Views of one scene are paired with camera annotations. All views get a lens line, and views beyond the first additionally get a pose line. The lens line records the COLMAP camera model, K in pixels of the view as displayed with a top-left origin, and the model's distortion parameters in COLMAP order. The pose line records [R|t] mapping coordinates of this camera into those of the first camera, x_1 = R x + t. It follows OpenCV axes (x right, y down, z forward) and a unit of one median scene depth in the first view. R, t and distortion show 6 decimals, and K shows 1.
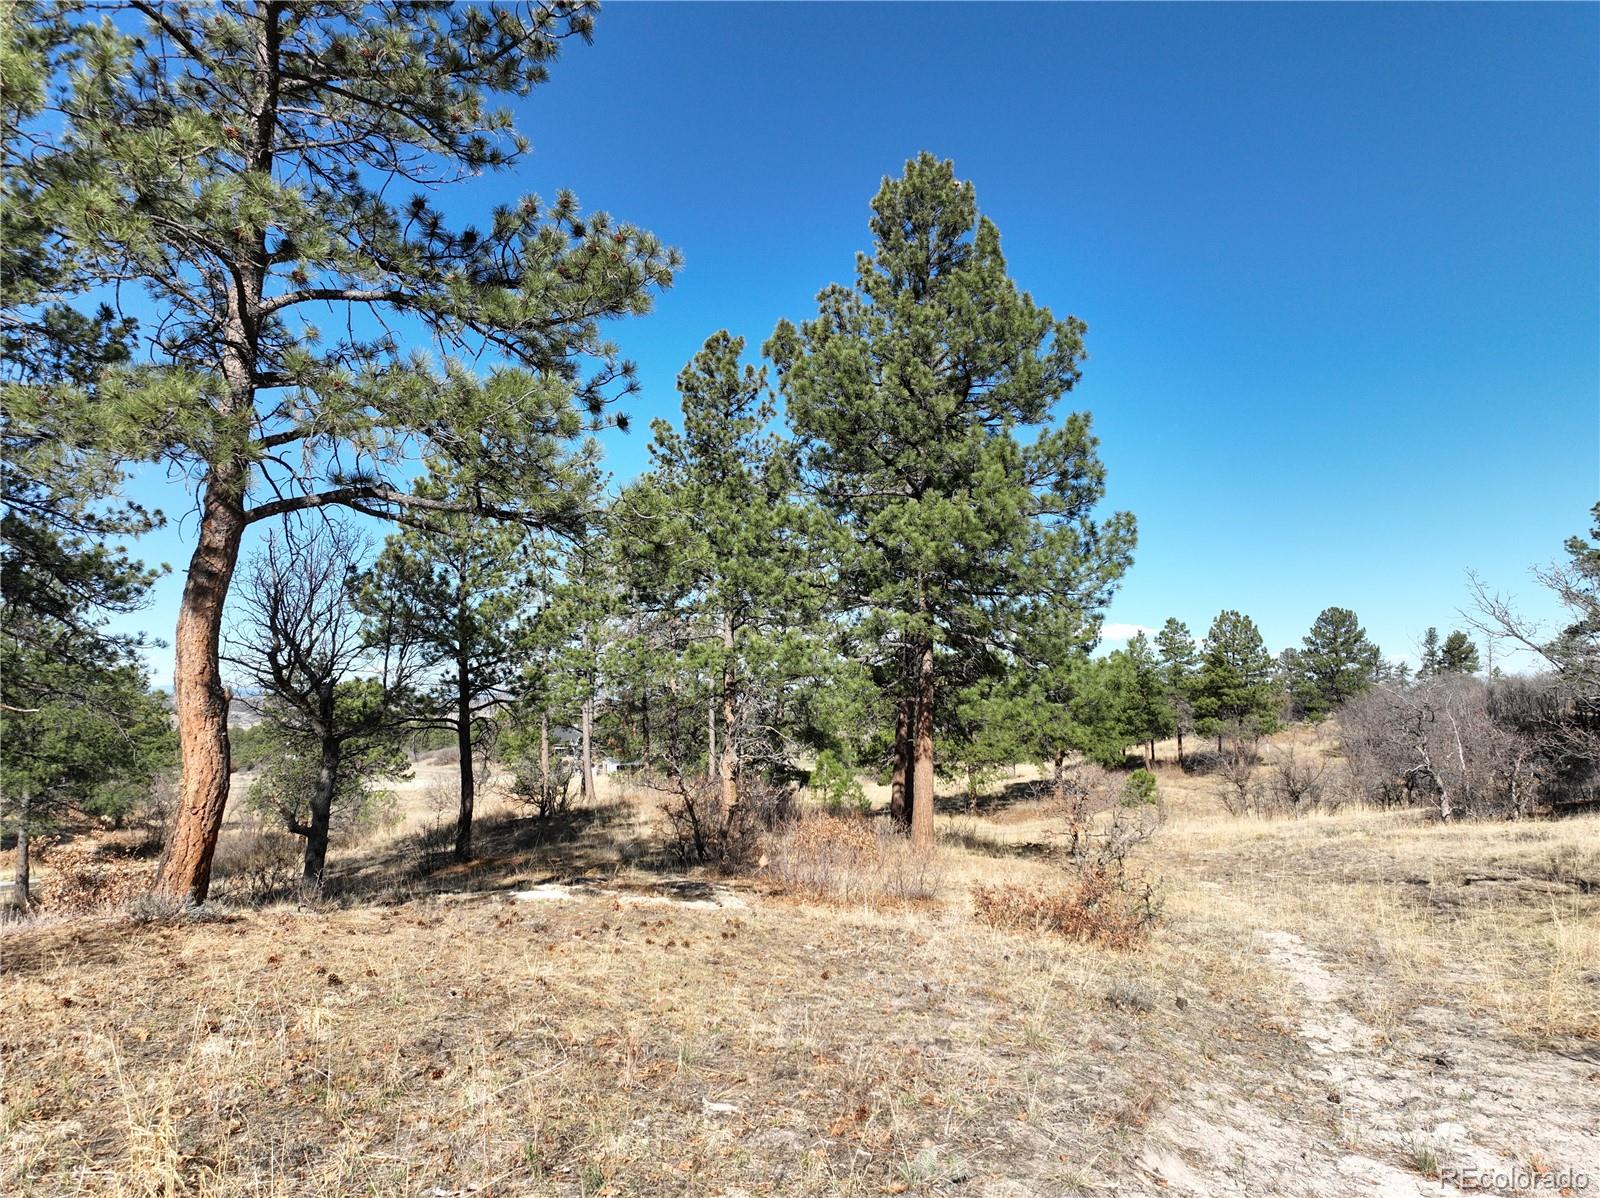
lens RADIAL K [[1127.7, 0, 804.9], [0, 1127.7, 599.8], [0, 0, 1]] dist [-0.002328, 0.022917]
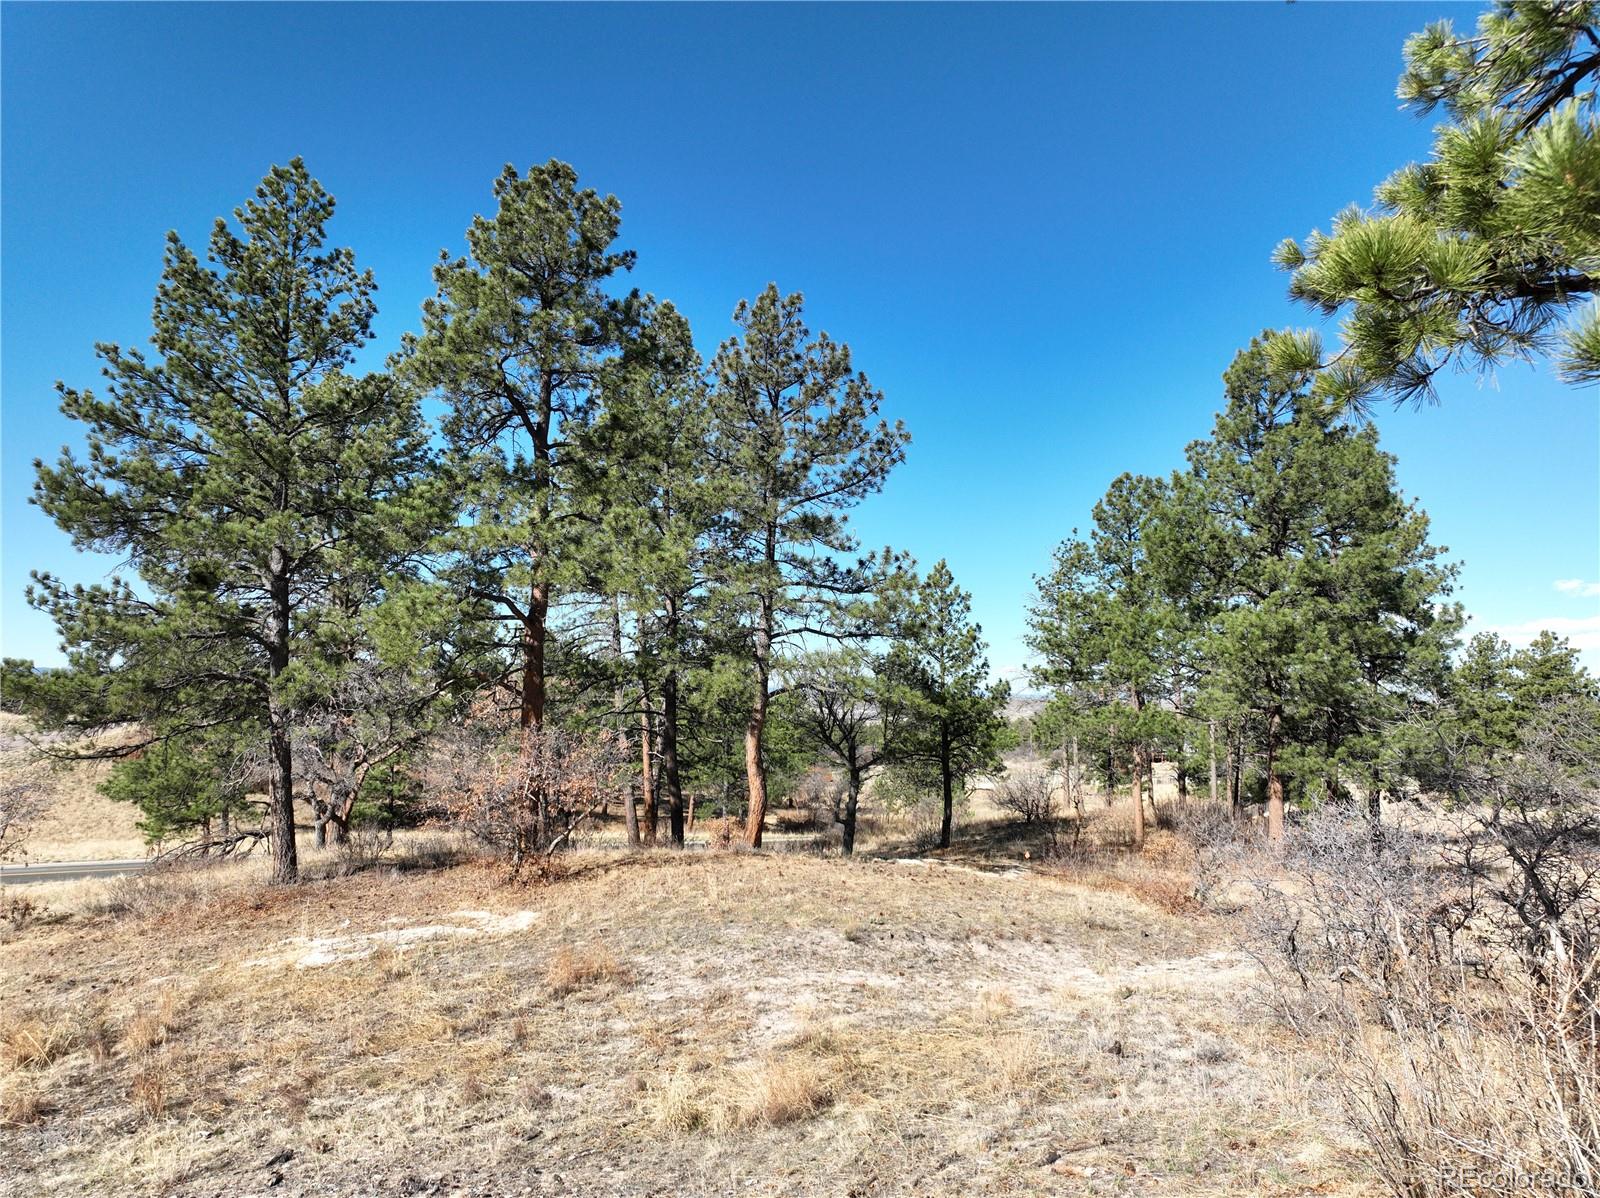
lens RADIAL K [[1127.7, 0, 797.1], [0, 1127.7, 593.6], [0, 0, 1]] dist [-0.002328, 0.022917]
pose [[0.853668, -0.038740, -0.519375, 0.309869], [0.036483, 0.999228, -0.014568, -0.093738], [0.519538, -0.006512, 0.854422, -0.393993]]
